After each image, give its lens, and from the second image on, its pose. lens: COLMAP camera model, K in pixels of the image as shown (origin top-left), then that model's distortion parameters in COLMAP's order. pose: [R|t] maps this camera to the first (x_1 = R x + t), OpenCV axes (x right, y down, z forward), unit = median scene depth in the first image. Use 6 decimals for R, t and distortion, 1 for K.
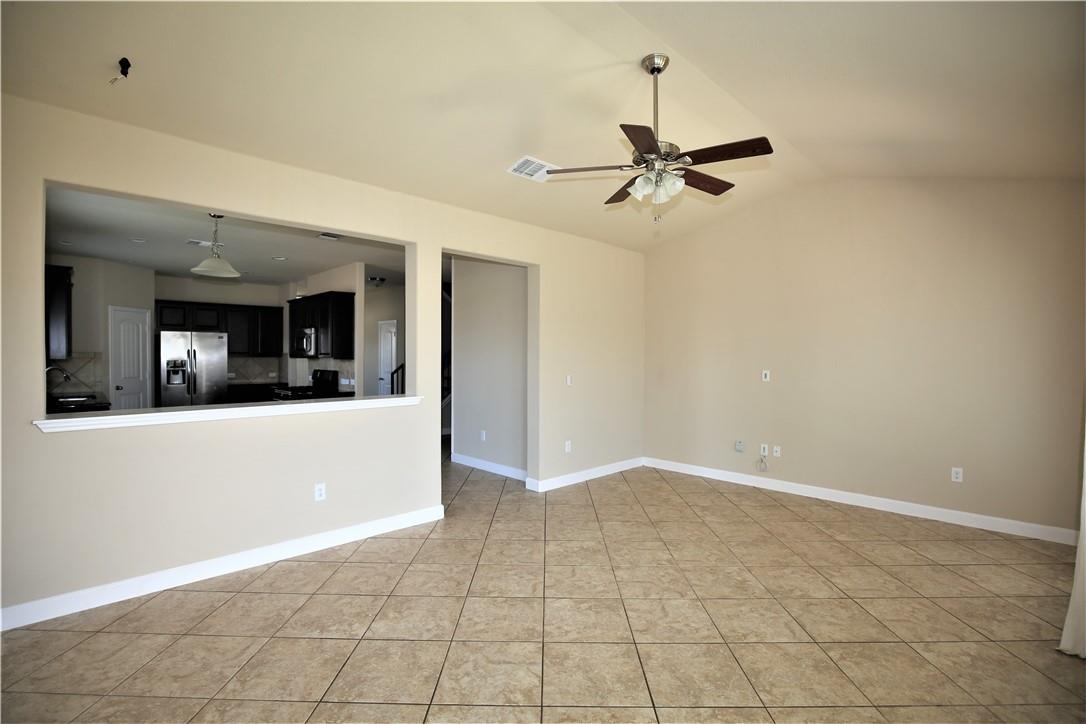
lens RADIAL K [[497.3, 0, 544.1], [0, 497.3, 360.1], [0, 0, 1]] dist [-0.029845, 0.001813]
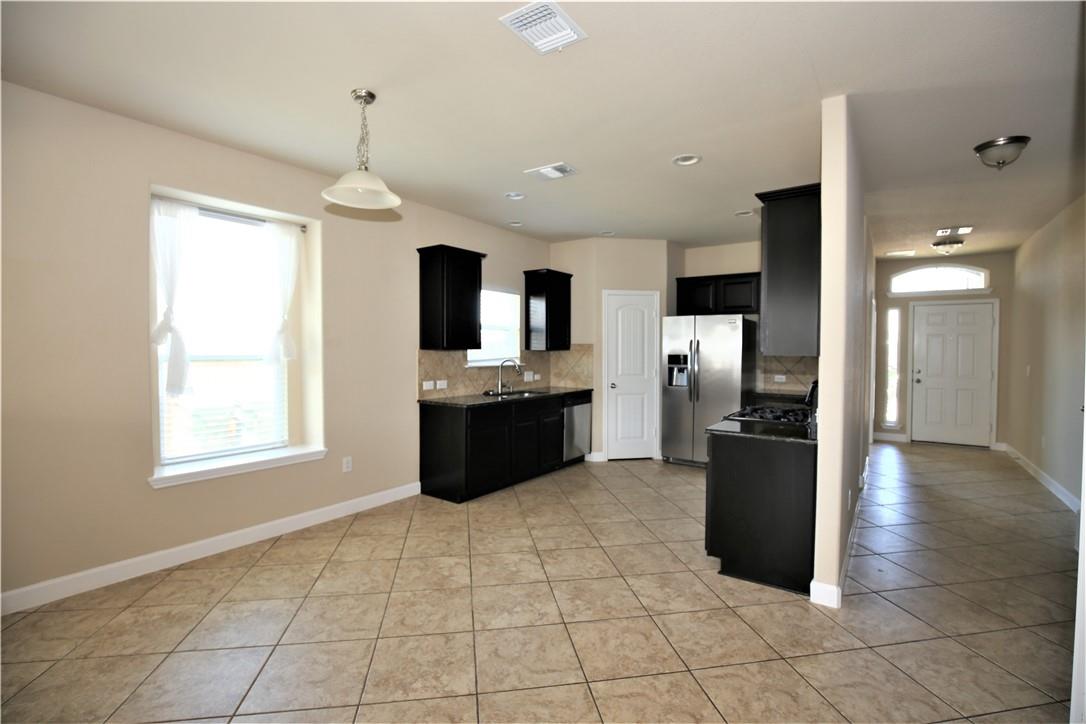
lens RADIAL K [[497.3, 0, 544.1], [0, 497.3, 360.1], [0, 0, 1]] dist [-0.029845, 0.001813]
pose [[0.170954, 0.022550, -0.985021, -0.035368], [-0.016205, 0.999667, 0.020073, -0.002727], [0.985146, 0.012531, 0.171263, 0.657255]]
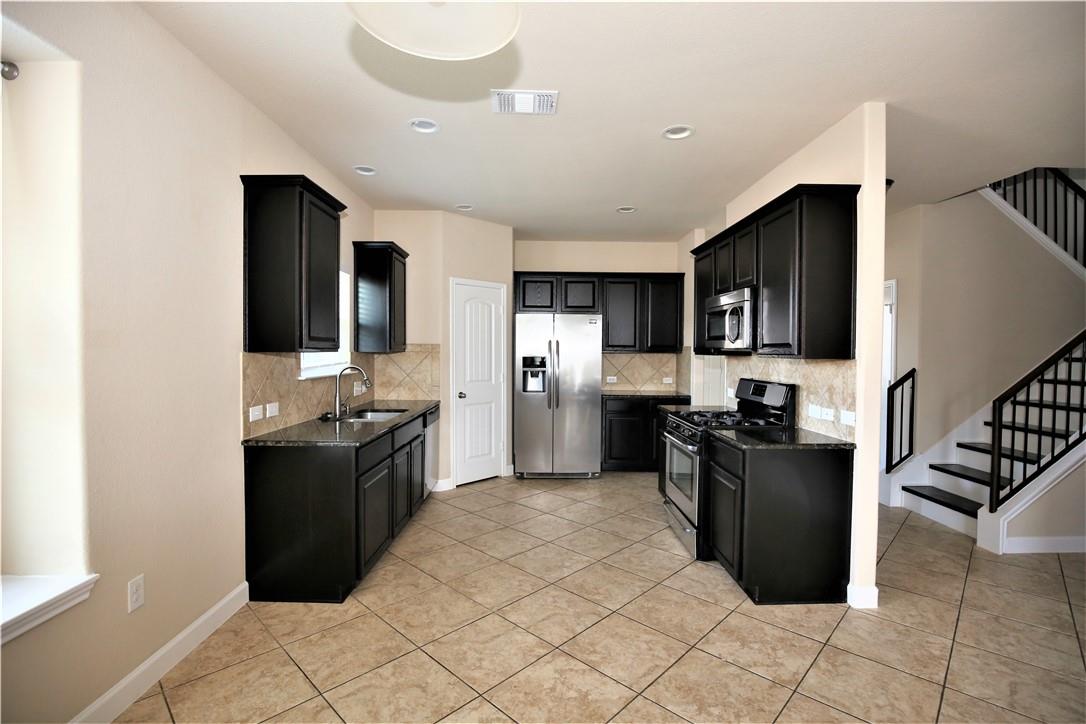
lens RADIAL K [[497.3, 0, 544.1], [0, 497.3, 360.1], [0, 0, 1]] dist [-0.029845, 0.001813]
pose [[0.723870, 0.015259, -0.689768, -0.267852], [-0.012493, 0.999881, 0.009008, -0.000976], [0.689823, 0.002097, 0.723975, 0.507936]]
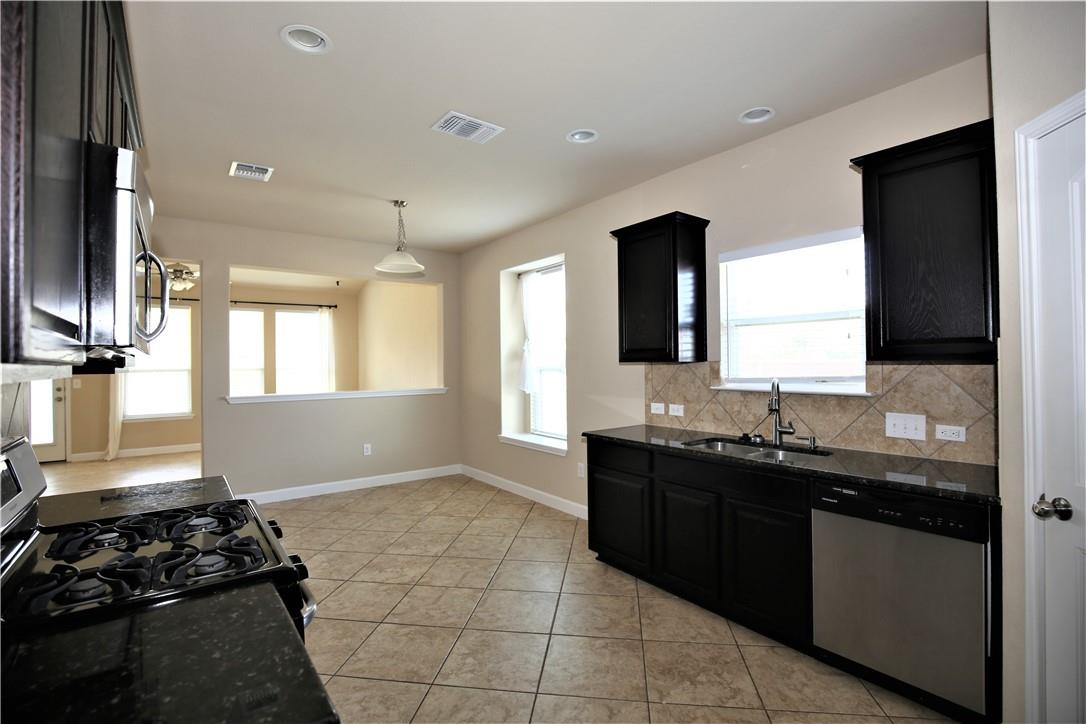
lens RADIAL K [[497.3, 0, 544.1], [0, 497.3, 360.1], [0, 0, 1]] dist [-0.029845, 0.001813]
pose [[-0.990798, 0.006020, 0.135214, -0.620485], [0.006693, 0.999967, 0.004527, -0.005571], [-0.135183, 0.005391, -0.990806, 1.103064]]
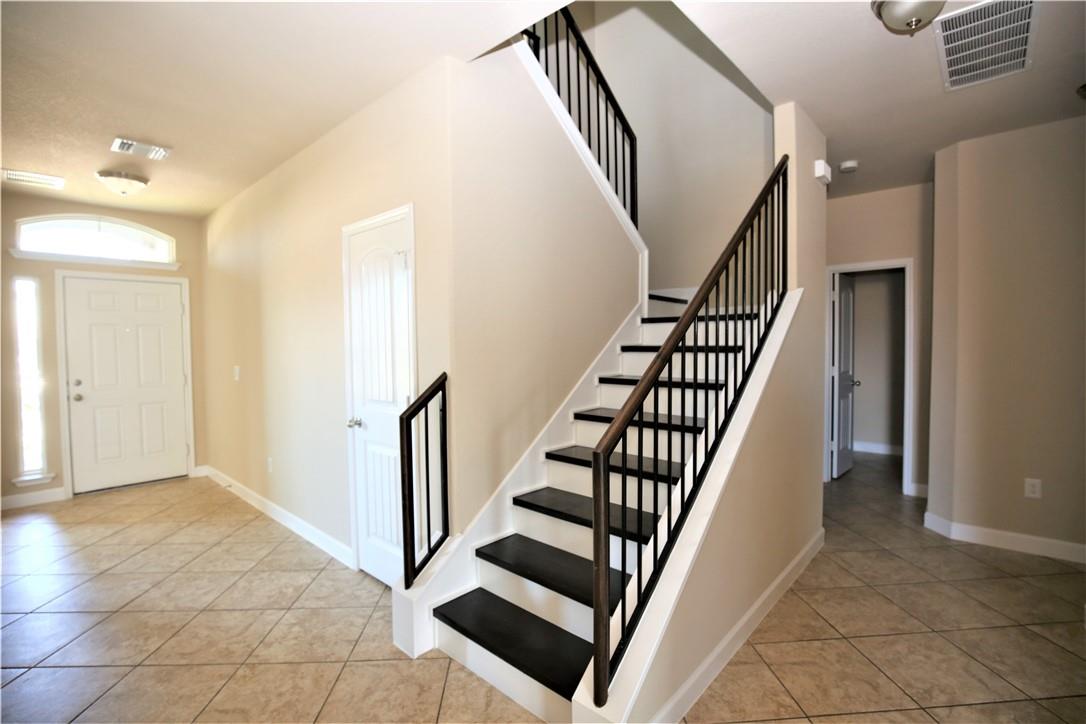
lens RADIAL K [[497.3, 0, 544.1], [0, 497.3, 360.1], [0, 0, 1]] dist [-0.029845, 0.001813]
pose [[0.998828, -0.014933, 0.046041, -0.302177], [0.013994, 0.999689, 0.020646, -0.005294], [-0.046335, -0.019978, 0.998726, 0.918285]]
